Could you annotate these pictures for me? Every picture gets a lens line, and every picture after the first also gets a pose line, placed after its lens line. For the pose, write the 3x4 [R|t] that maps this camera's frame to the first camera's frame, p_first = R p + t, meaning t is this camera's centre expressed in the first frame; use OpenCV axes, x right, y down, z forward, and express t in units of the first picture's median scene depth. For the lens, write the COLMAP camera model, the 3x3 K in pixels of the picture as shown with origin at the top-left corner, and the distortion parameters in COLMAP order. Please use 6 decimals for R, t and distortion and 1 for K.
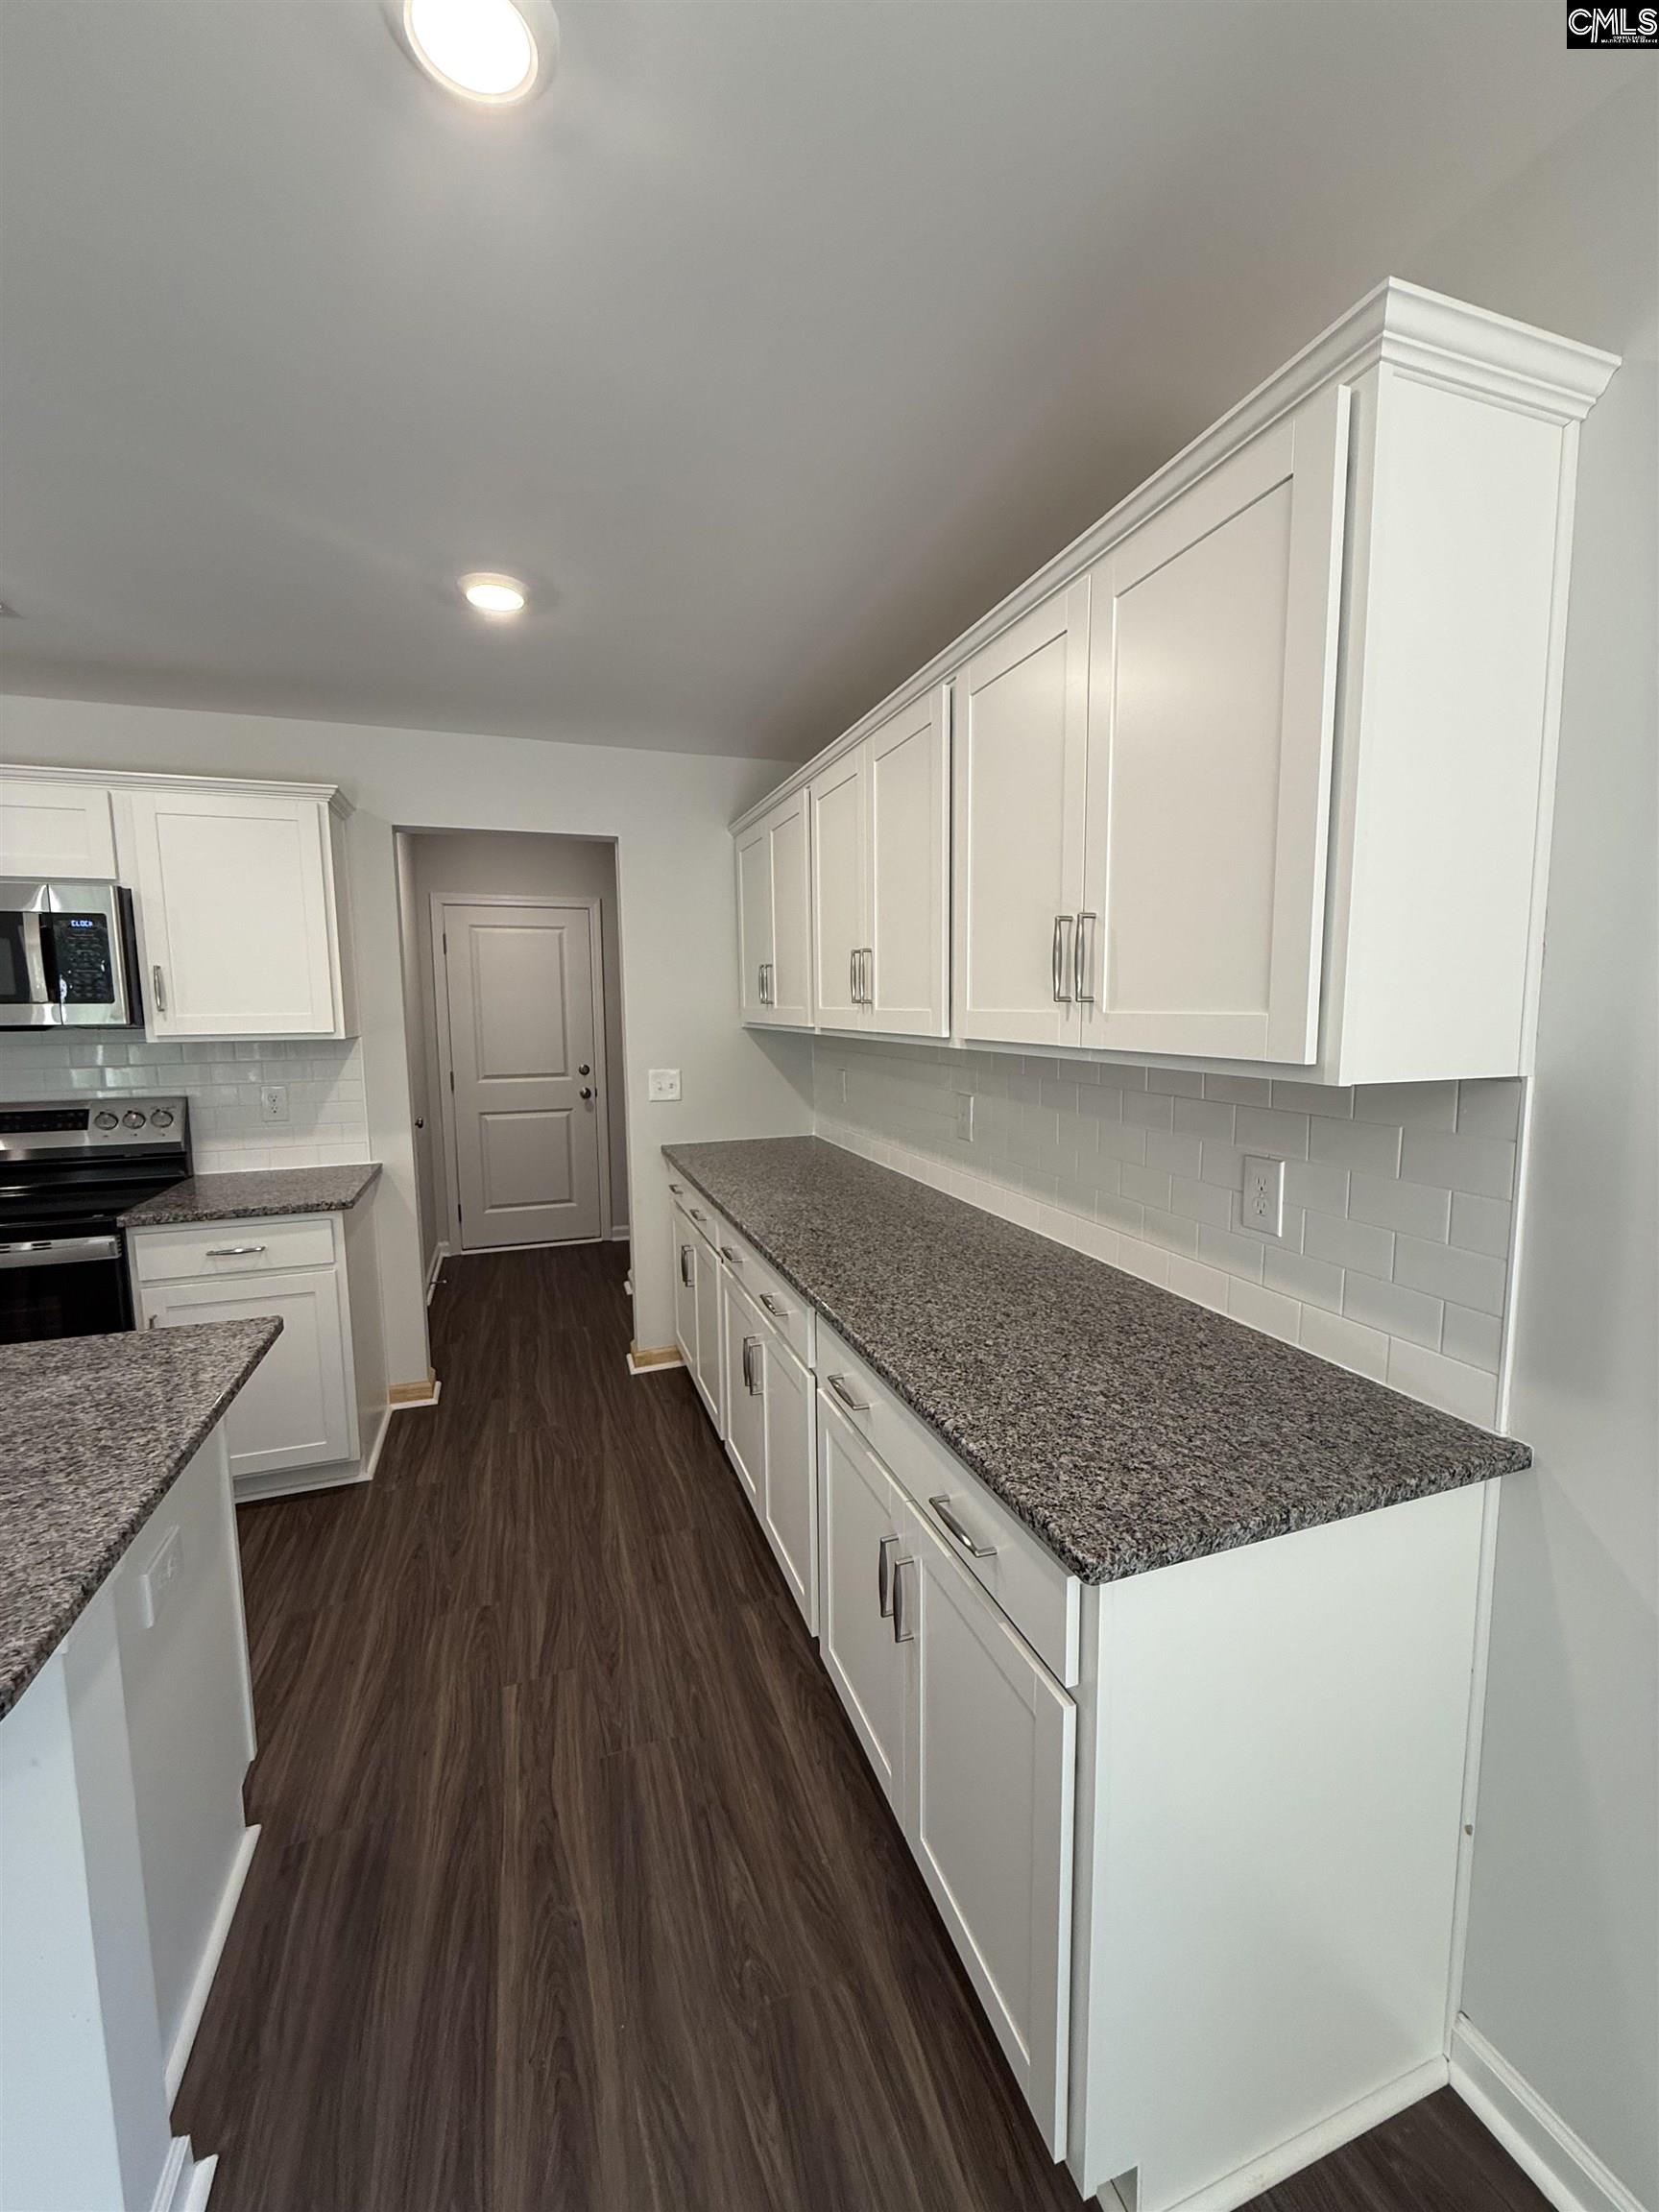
lens RADIAL K [[882.2, 0, 828.6], [0, 882.2, 1098.7], [0, 0, 1]] dist [0.001364, 0.000415]
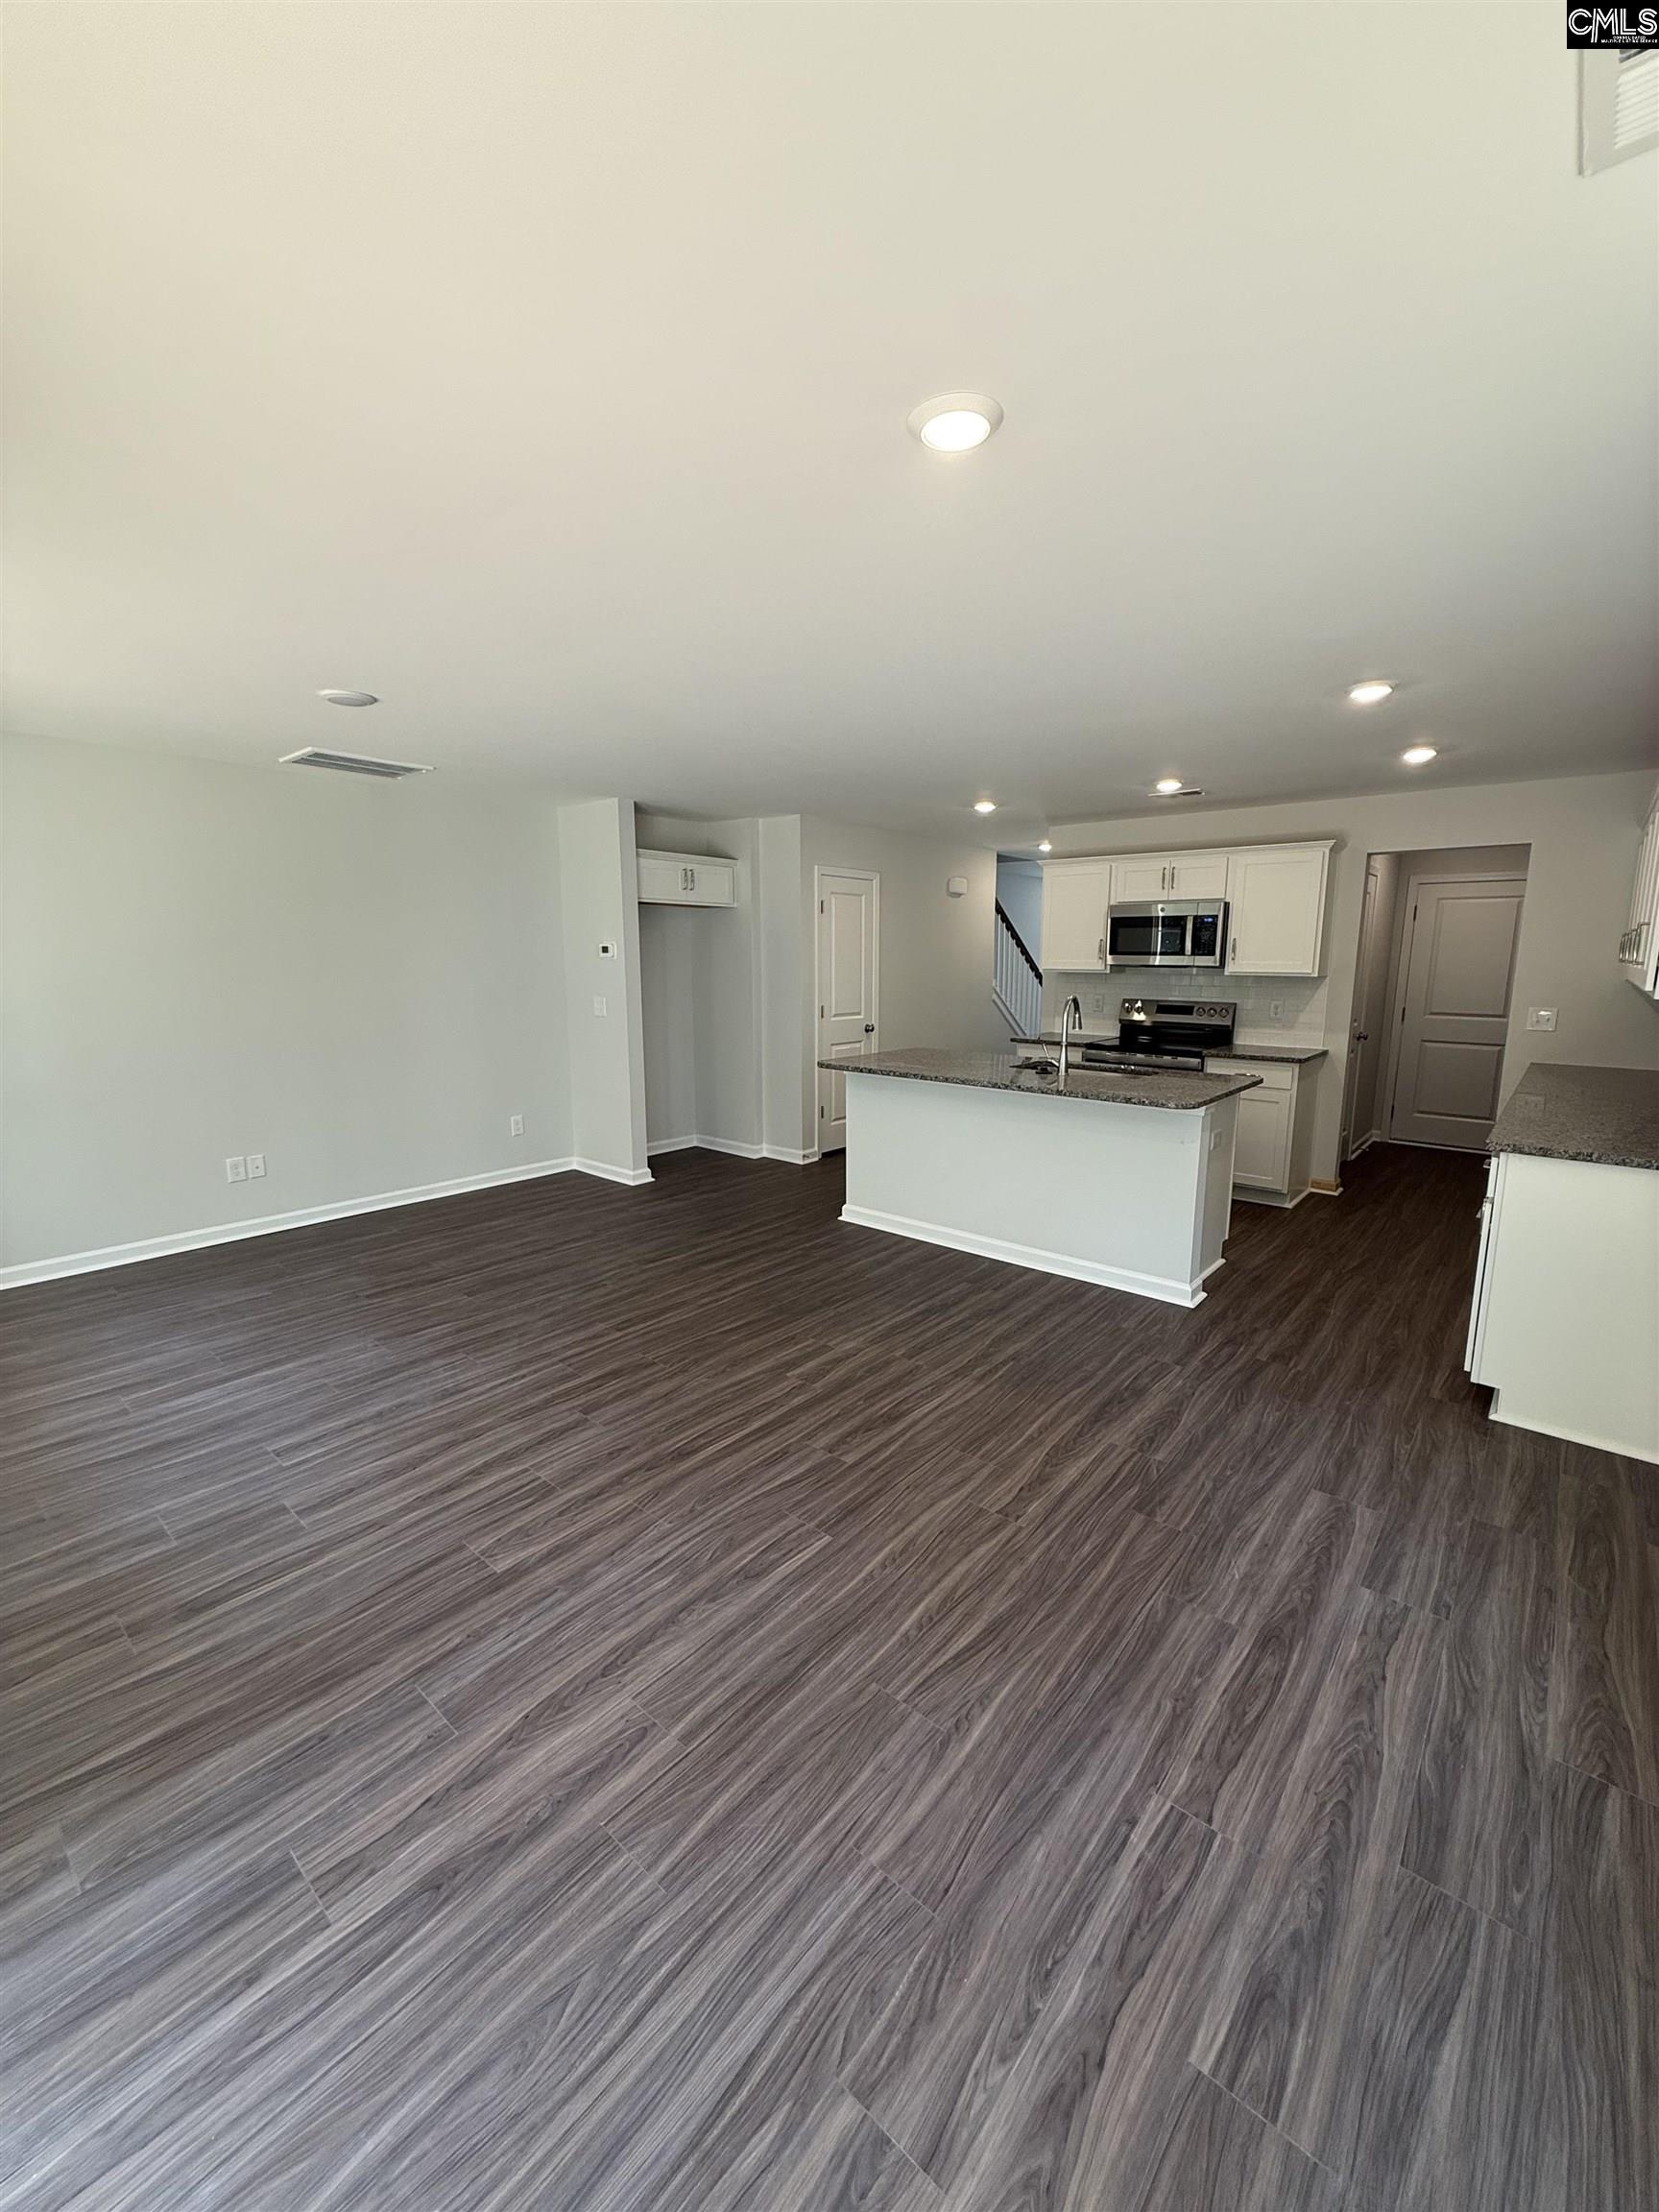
lens RADIAL K [[882.2, 0, 825.4], [0, 882.2, 1107.9], [0, 0, 1]] dist [0.001364, 0.000415]
pose [[0.502713, 0.161800, -0.849176, 0.606766], [-0.102800, 0.986546, 0.127117, 0.082424], [0.858319, 0.023392, 0.512582, -0.915559]]
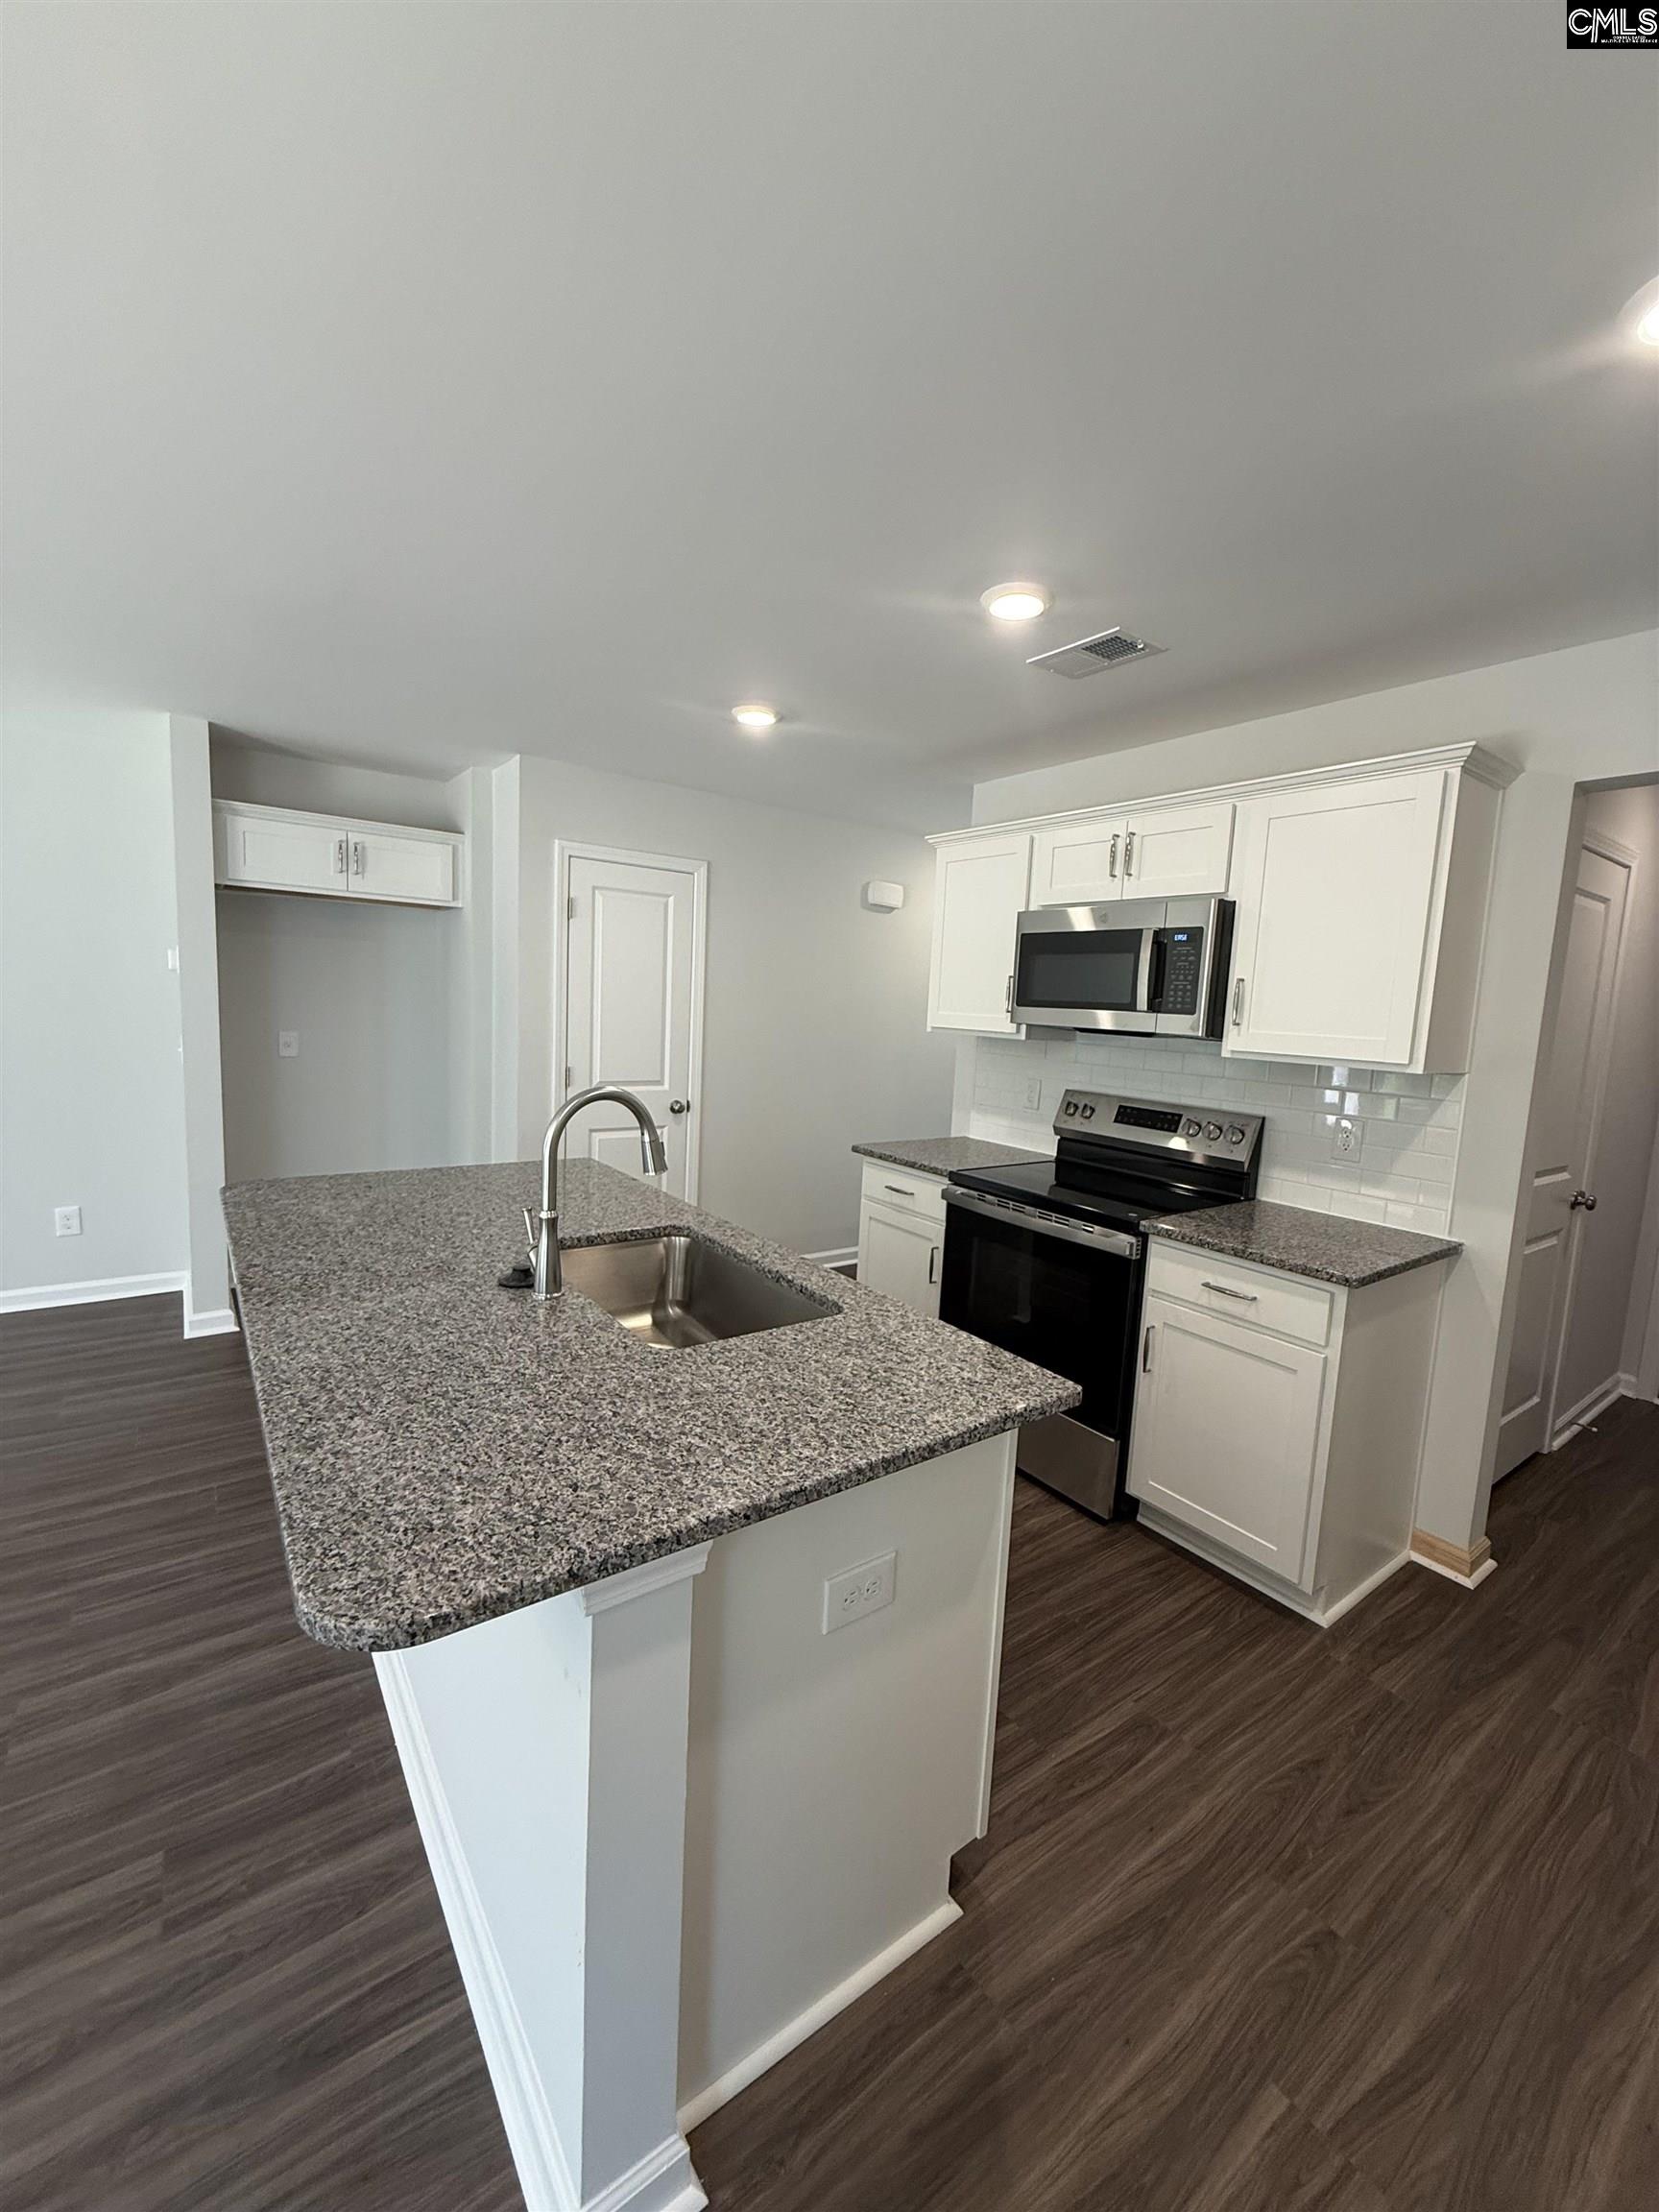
lens RADIAL K [[882.2, 0, 828.0], [0, 882.2, 1101.2], [0, 0, 1]] dist [0.001364, 0.000415]
pose [[0.289955, 0.134120, -0.947596, 0.041789], [-0.155912, 0.983524, 0.091497, -0.037441], [0.944255, 0.121212, 0.306089, 0.300987]]
